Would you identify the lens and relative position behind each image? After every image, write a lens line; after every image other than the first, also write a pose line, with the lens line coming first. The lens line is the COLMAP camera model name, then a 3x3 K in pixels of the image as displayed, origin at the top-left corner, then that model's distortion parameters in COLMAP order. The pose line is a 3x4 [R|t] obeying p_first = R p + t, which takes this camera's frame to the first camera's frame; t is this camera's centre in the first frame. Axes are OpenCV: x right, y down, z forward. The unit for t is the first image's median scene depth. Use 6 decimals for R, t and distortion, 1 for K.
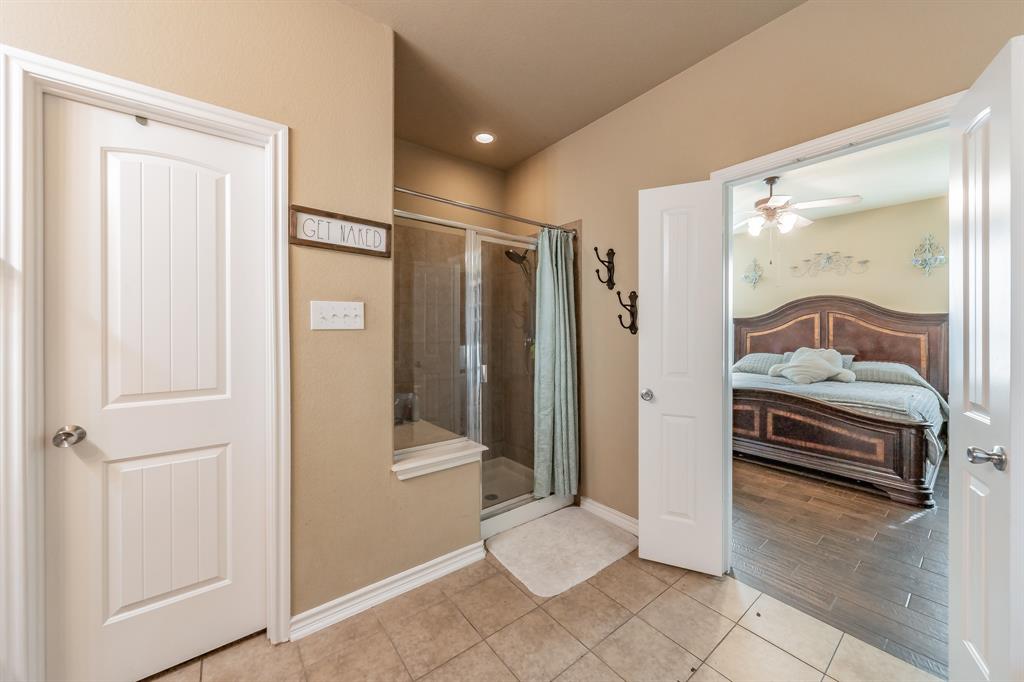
lens RADIAL K [[368.0, 0, 518.3], [0, 368.0, 329.8], [0, 0, 1]] dist [0.000269, -0.000049]
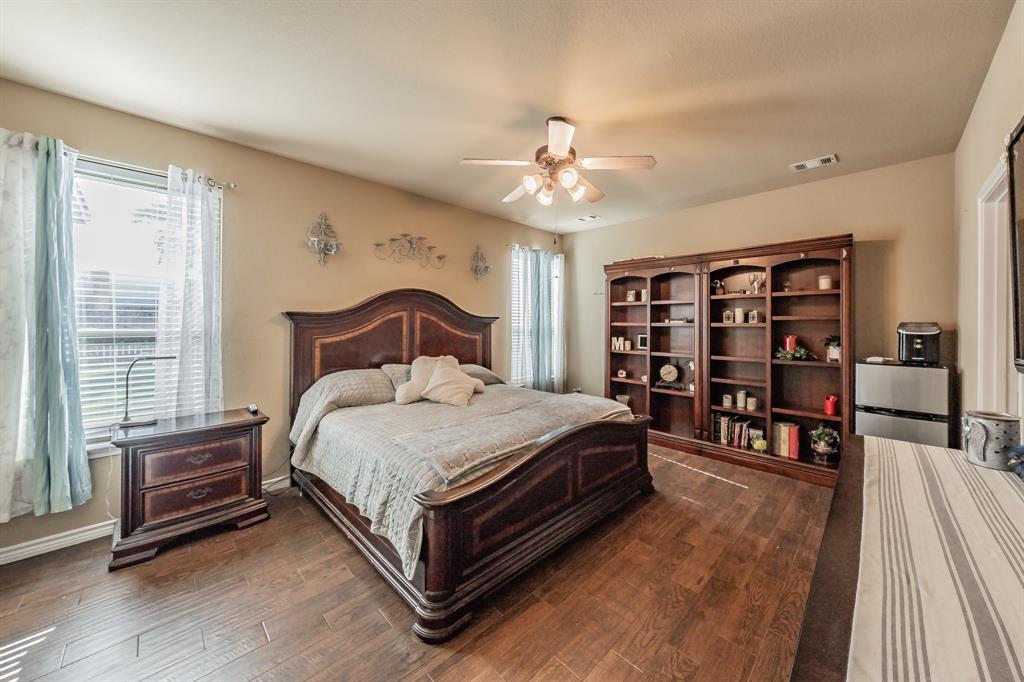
lens RADIAL K [[368.0, 0, 518.3], [0, 368.0, 329.8], [0, 0, 1]] dist [0.000269, -0.000049]
pose [[-0.122556, -0.011405, 0.992396, 0.023300], [-0.002343, 0.999935, 0.011202, -0.026908], [-0.992459, -0.000952, -0.122574, 1.647582]]
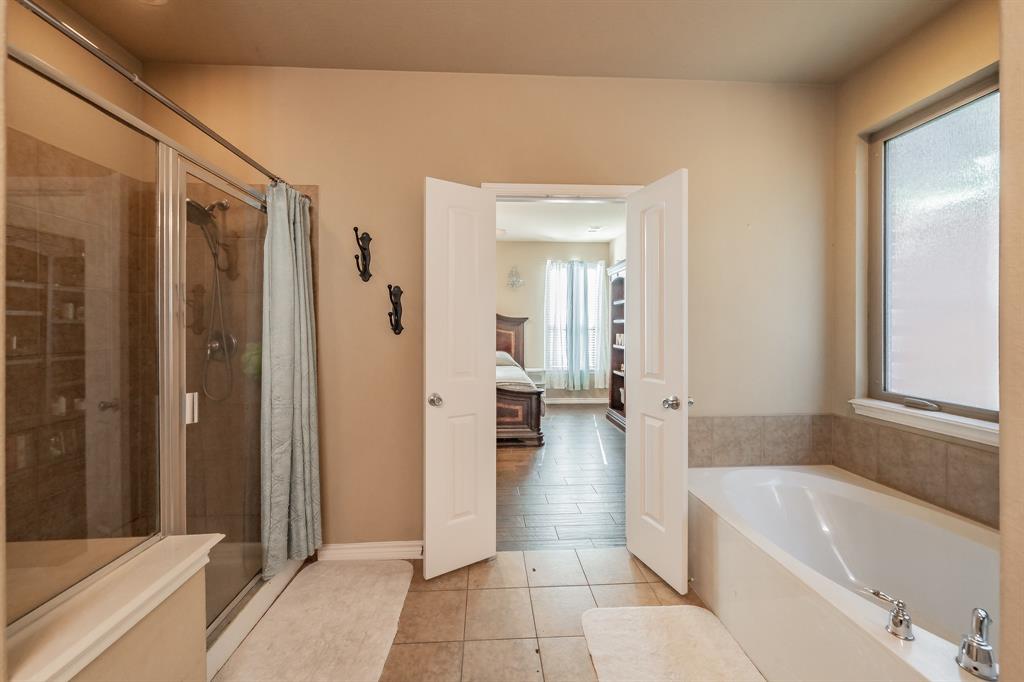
lens RADIAL K [[373.1, 0, 499.9], [0, 373.1, 327.7], [0, 0, 1]] dist [-0.000509, -0.000110]
pose [[0.585418, -0.000841, 0.810731, -0.253131], [-0.000873, 0.999998, 0.001668, -0.005882], [-0.810731, -0.001684, 0.585417, 0.253047]]
